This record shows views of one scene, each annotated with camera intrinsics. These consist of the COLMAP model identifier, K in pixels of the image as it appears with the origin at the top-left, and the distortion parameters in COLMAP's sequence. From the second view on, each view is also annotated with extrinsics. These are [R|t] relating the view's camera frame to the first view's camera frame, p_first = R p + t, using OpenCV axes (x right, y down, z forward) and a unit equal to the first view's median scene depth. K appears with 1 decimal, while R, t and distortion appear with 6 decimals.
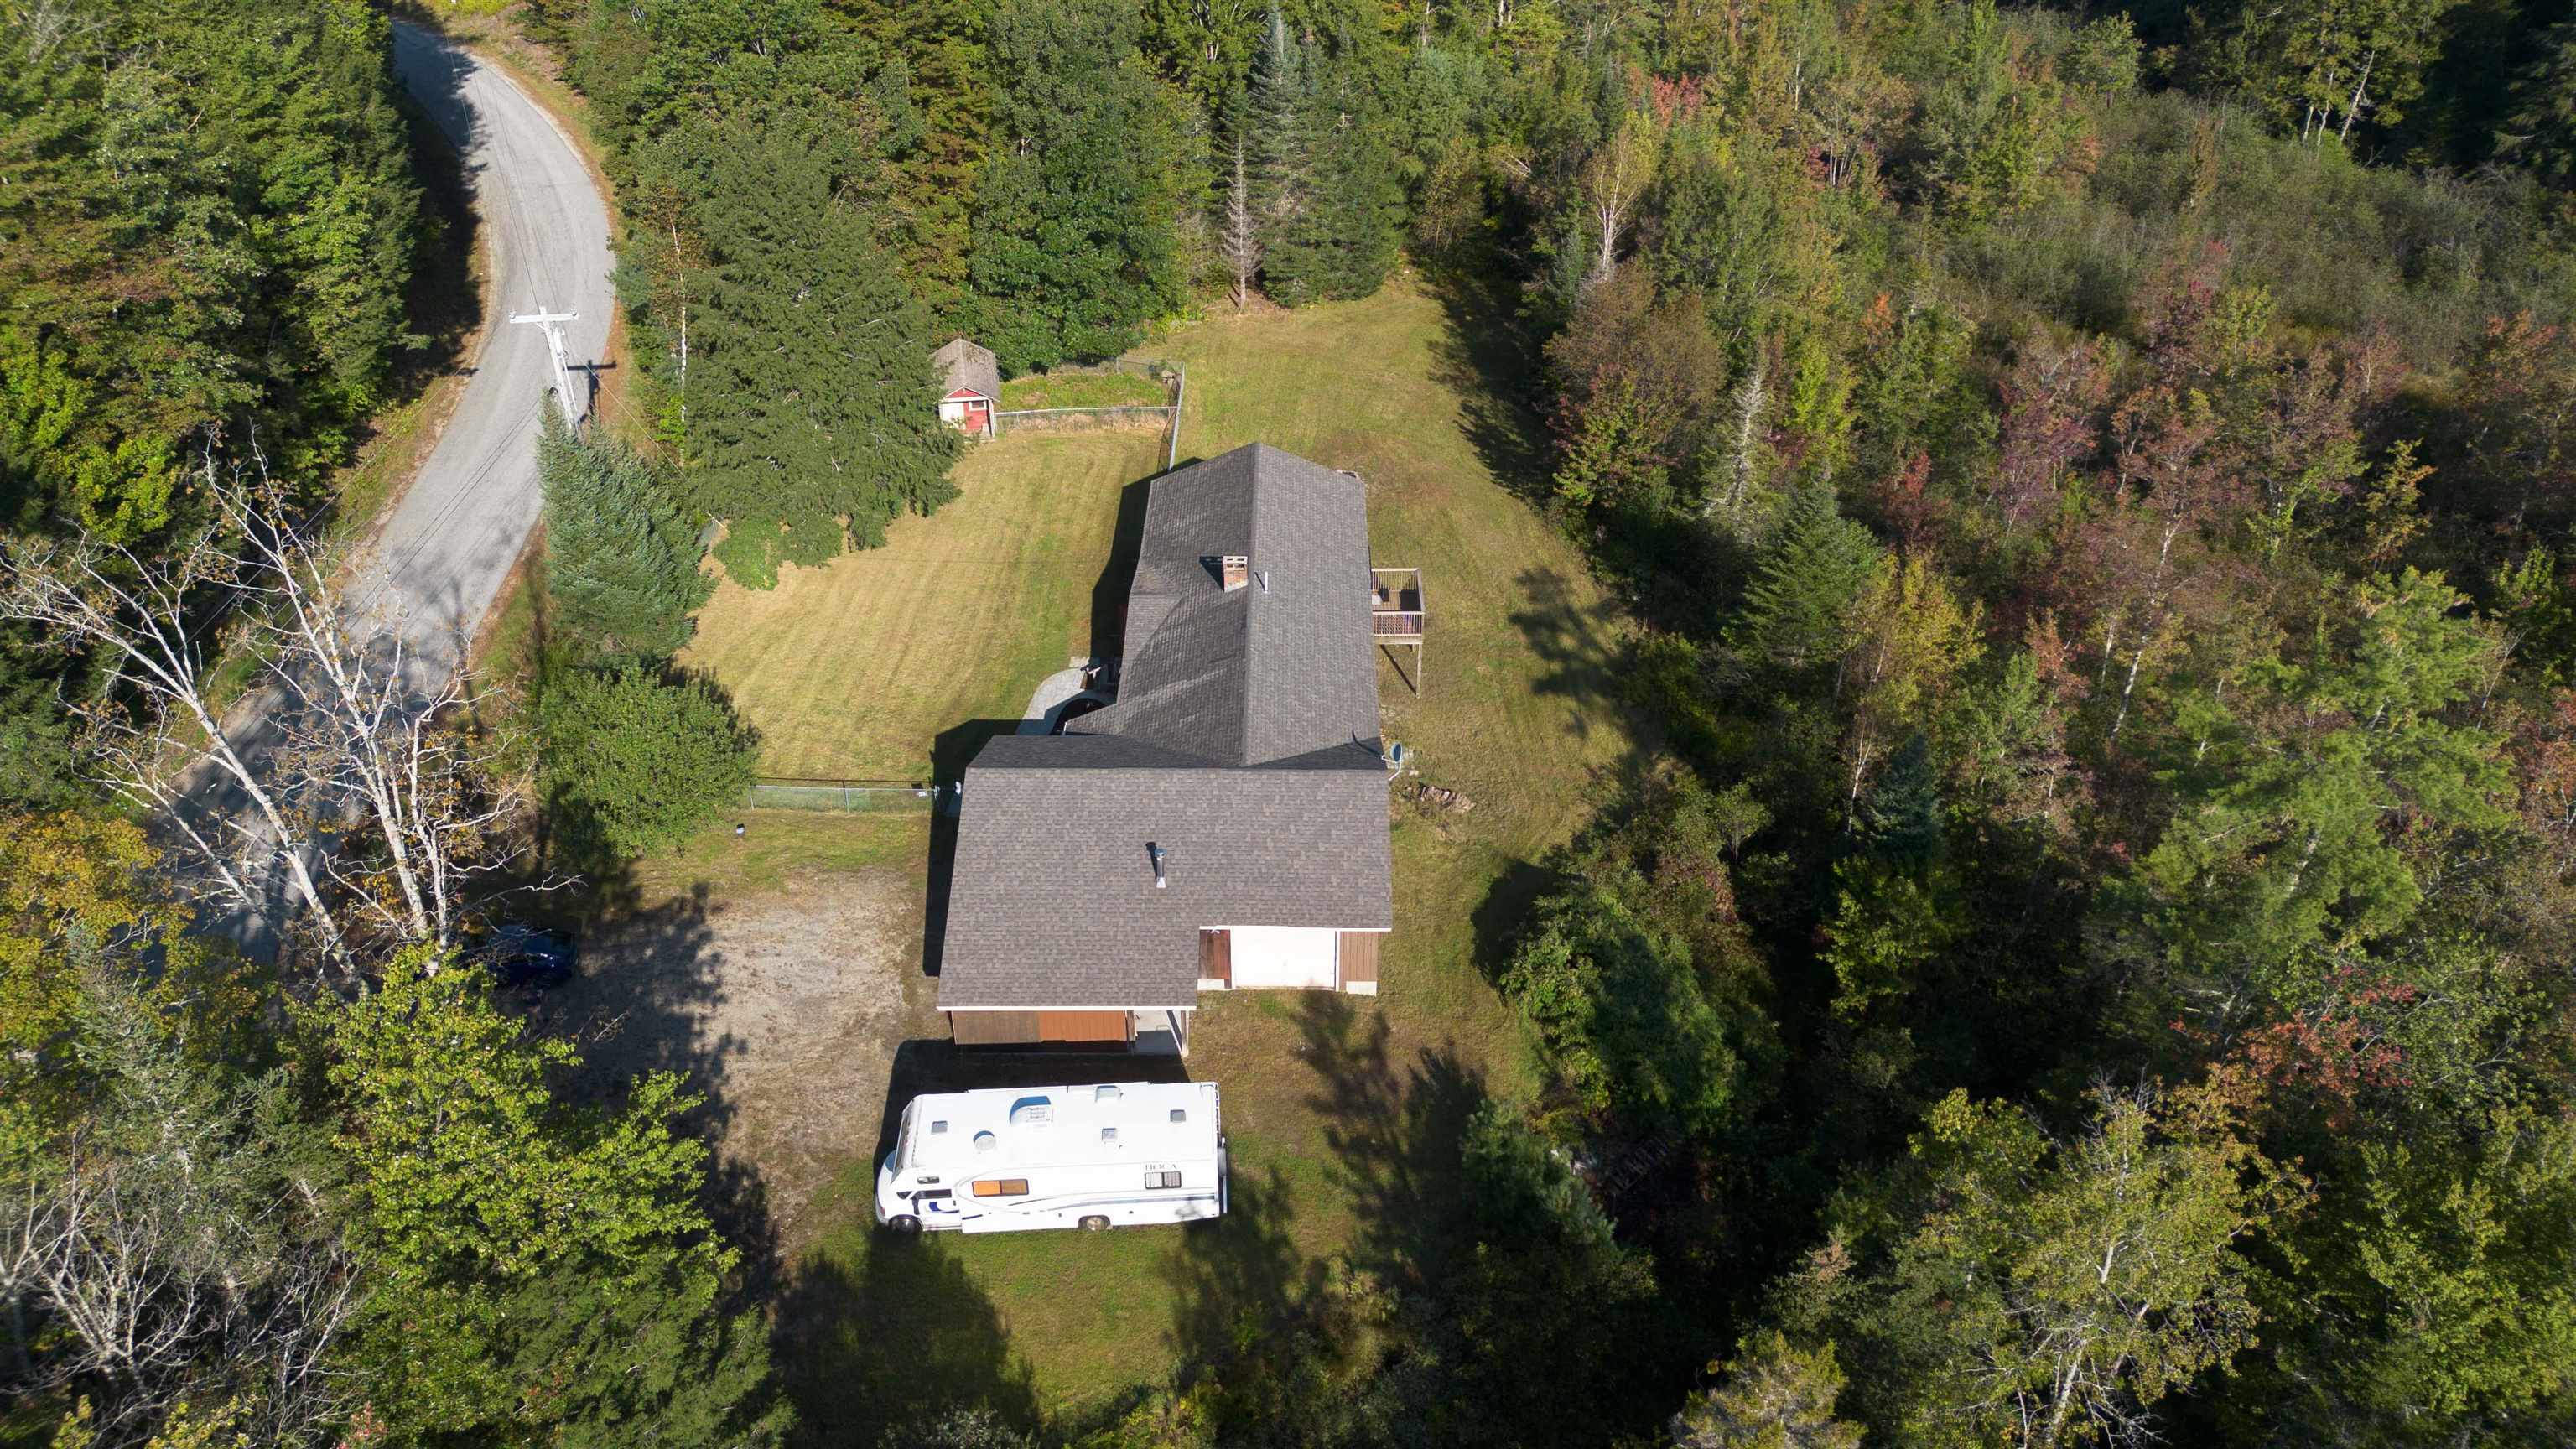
lens RADIAL K [[1811.4, 0, 1278.8], [0, 1811.4, 706.3], [0, 0, 1]] dist [0.115972, -0.160290]
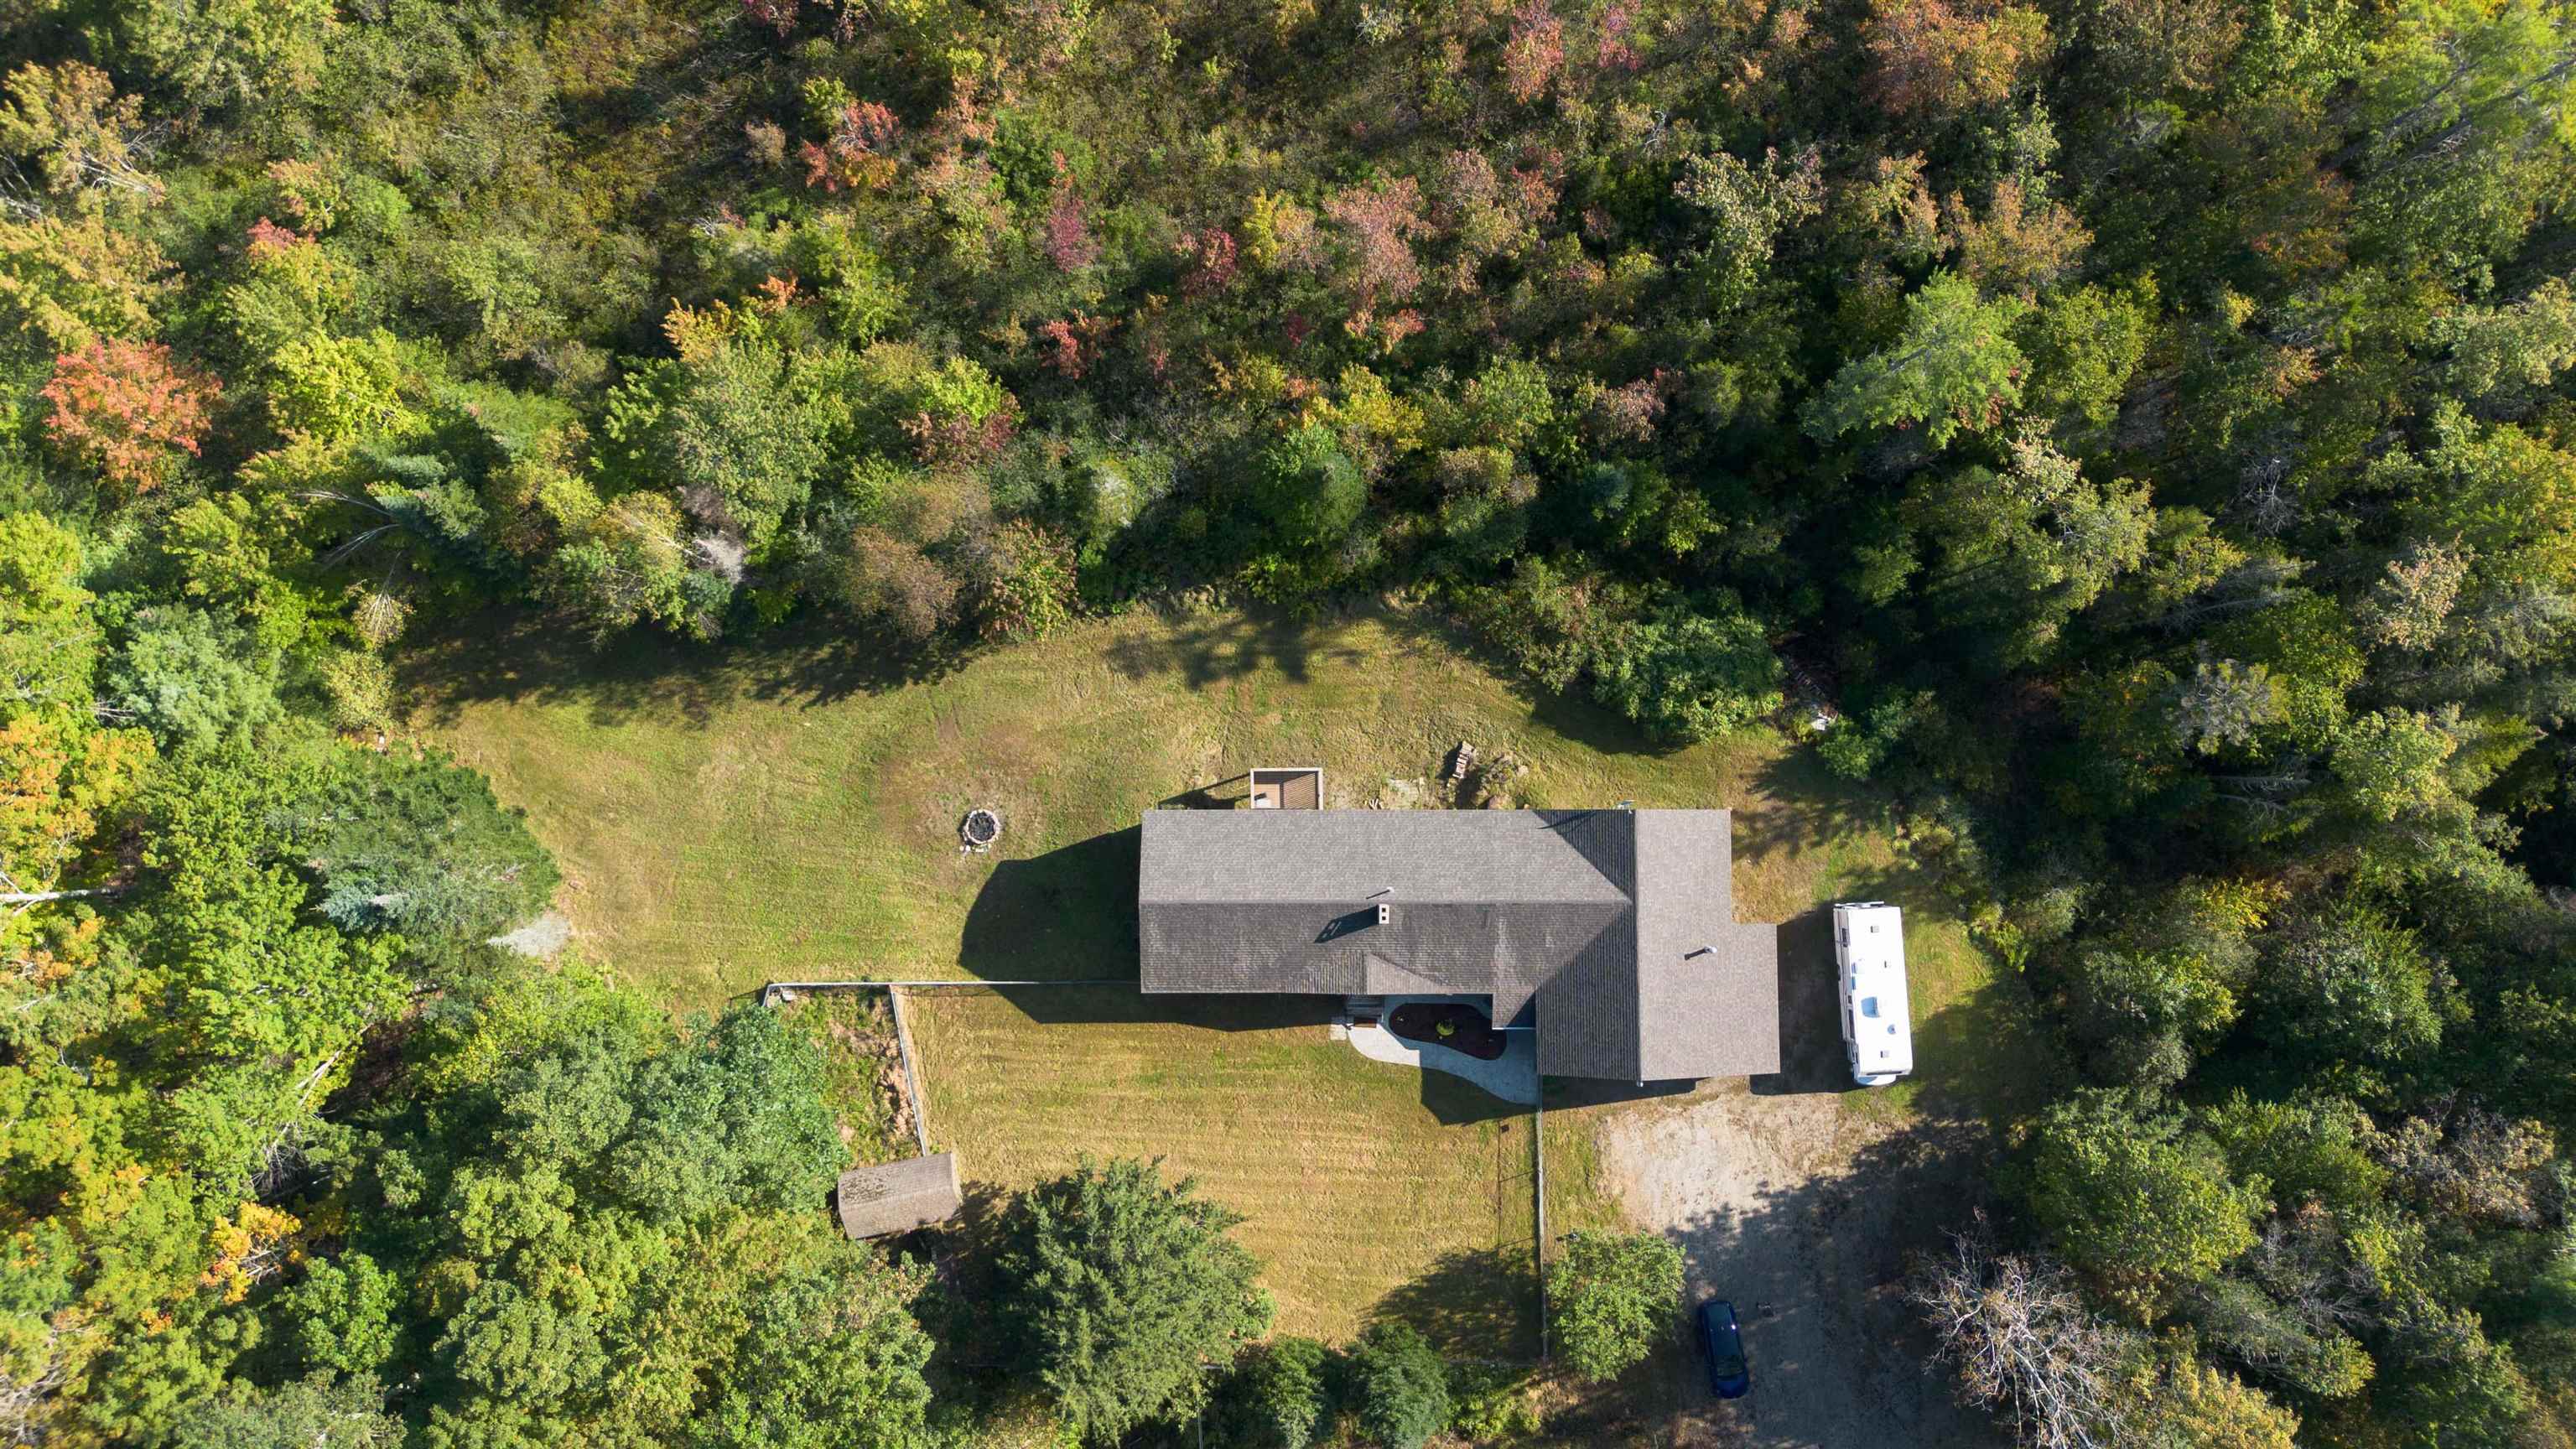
lens RADIAL K [[1811.4, 0, 1278.8], [0, 1811.4, 706.3], [0, 0, 1]] dist [0.115972, -0.160290]
pose [[-0.014031, -0.998309, 0.056419, 0.066881], [0.550522, 0.039390, 0.833891, -1.494195], [-0.834703, 0.042761, 0.549038, 0.395324]]
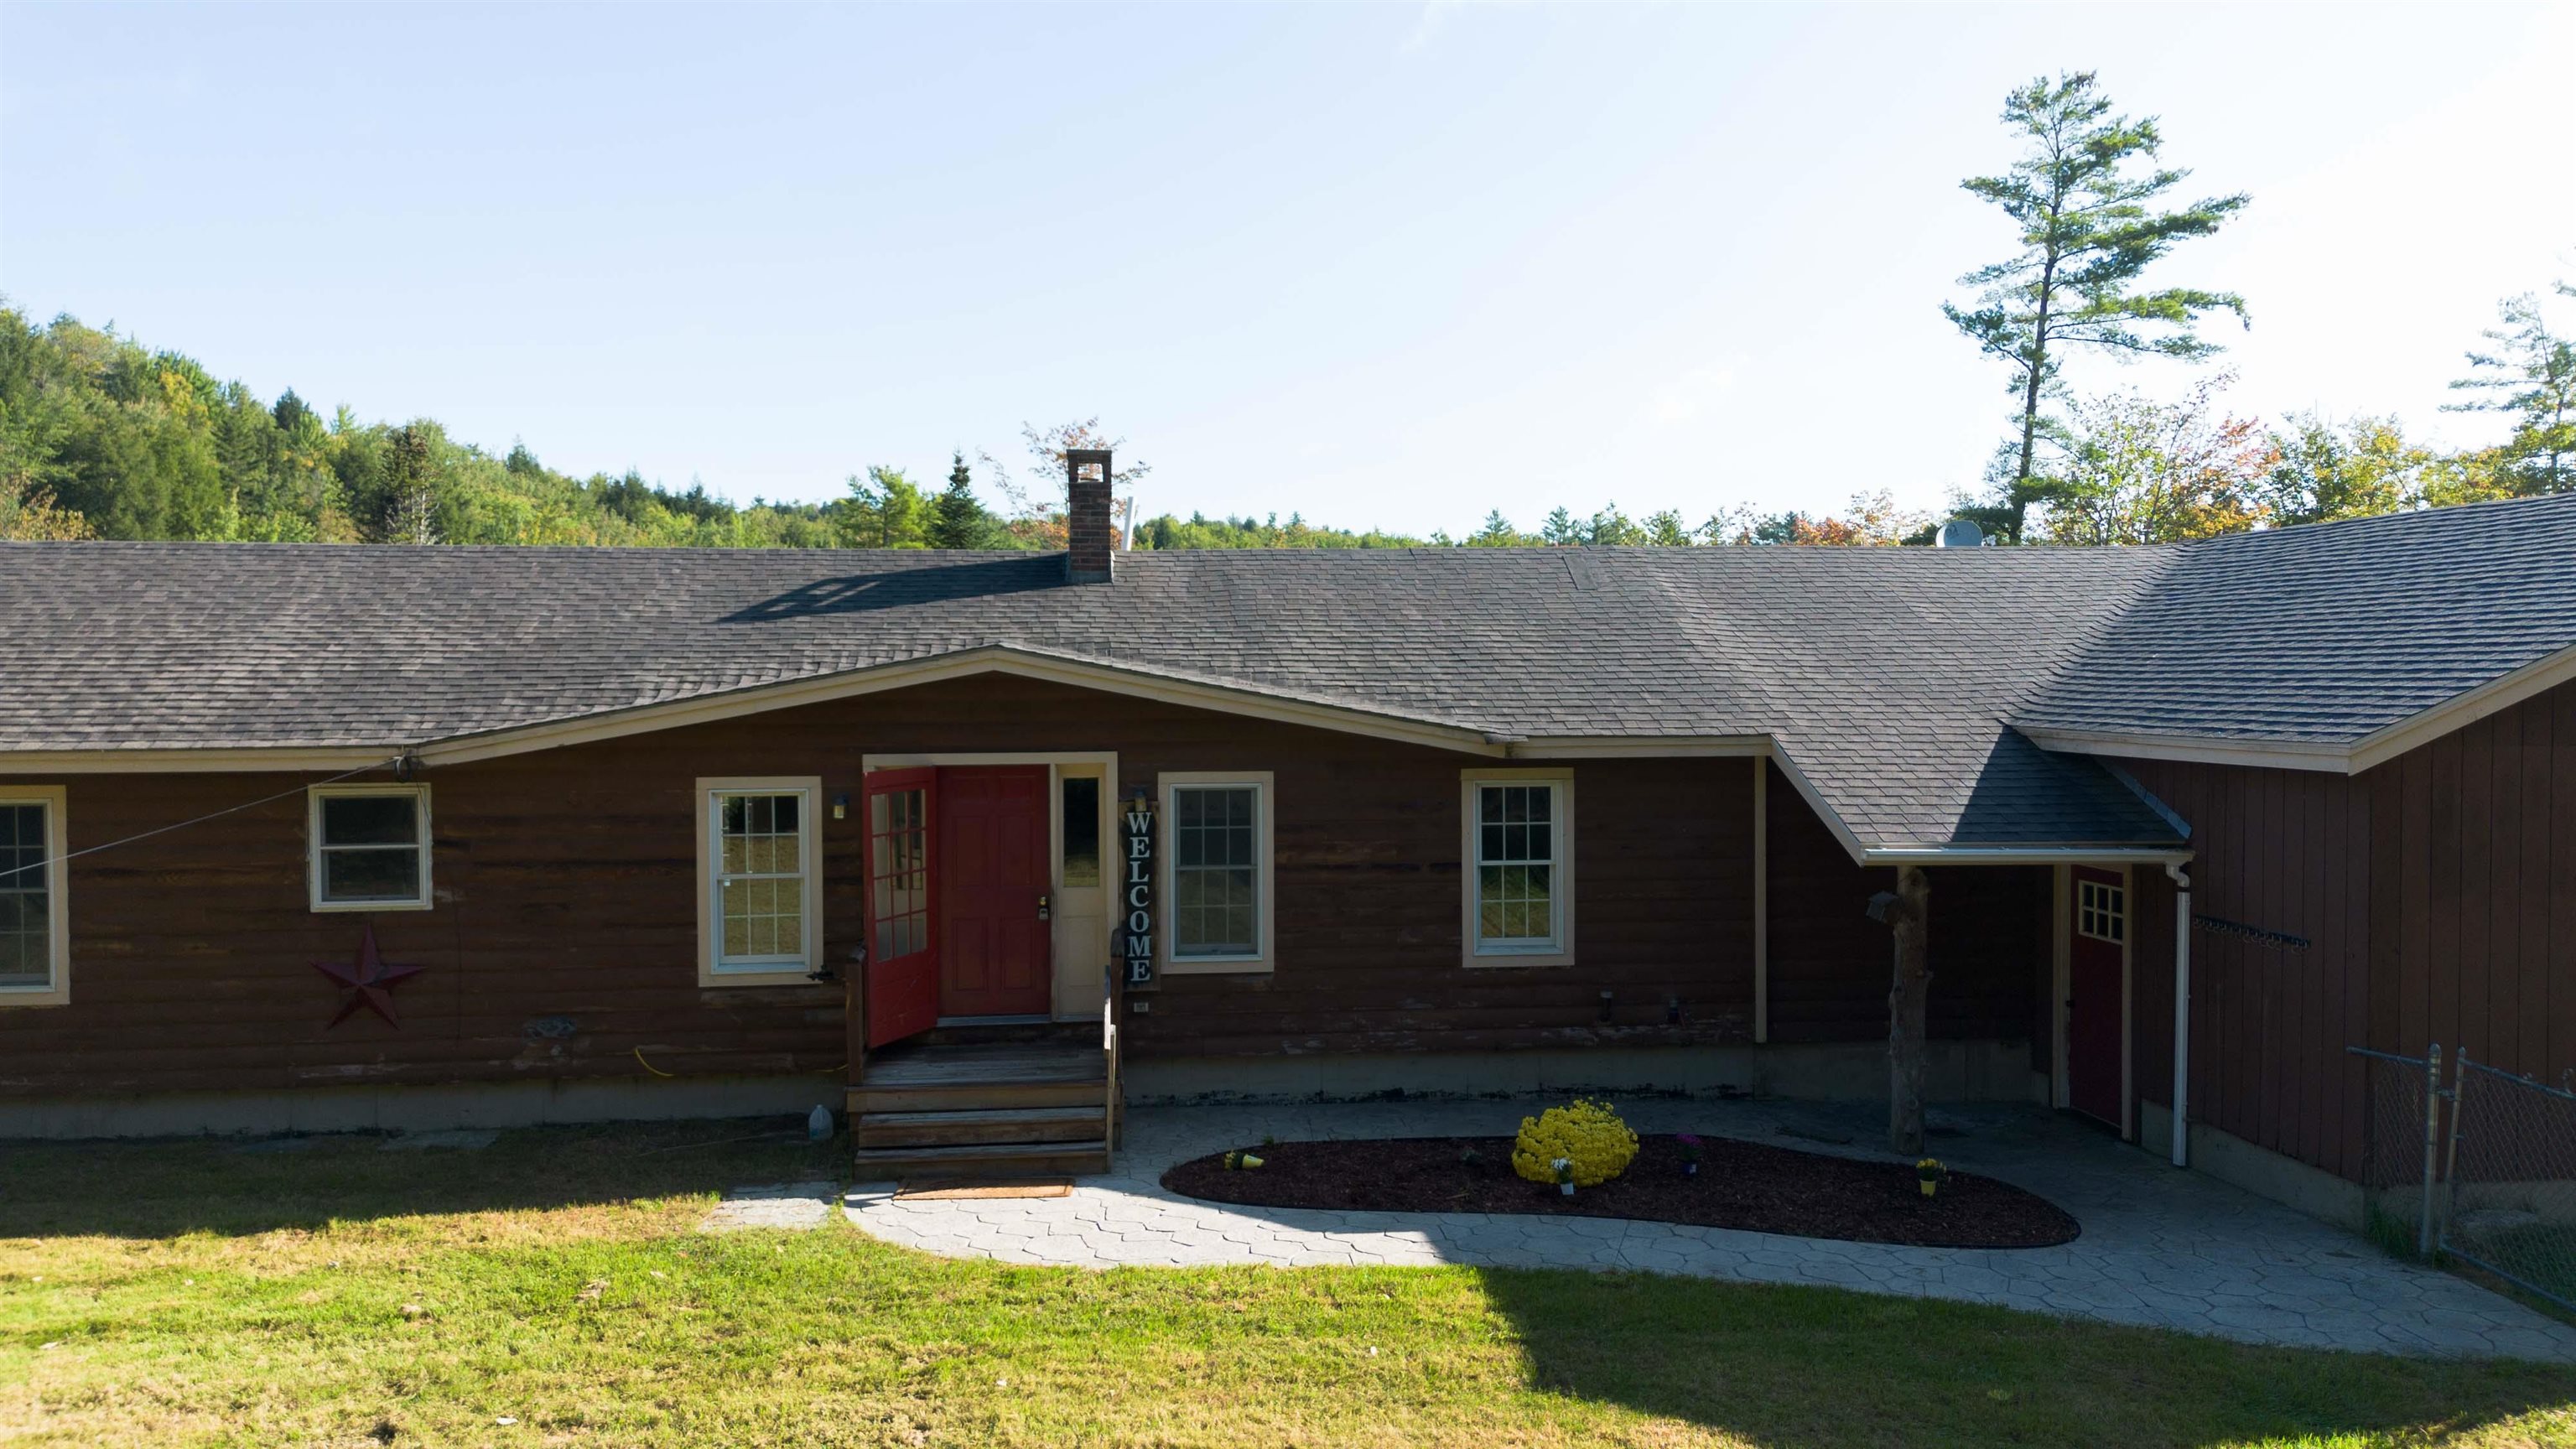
lens RADIAL K [[1811.4, 0, 1278.8], [0, 1811.4, 706.3], [0, 0, 1]] dist [0.115972, -0.160290]
pose [[-0.119944, -0.012889, 0.992697, -0.363894], [0.541760, 0.837061, 0.076327, -0.063839], [-0.831932, 0.546958, -0.093417, 1.234559]]
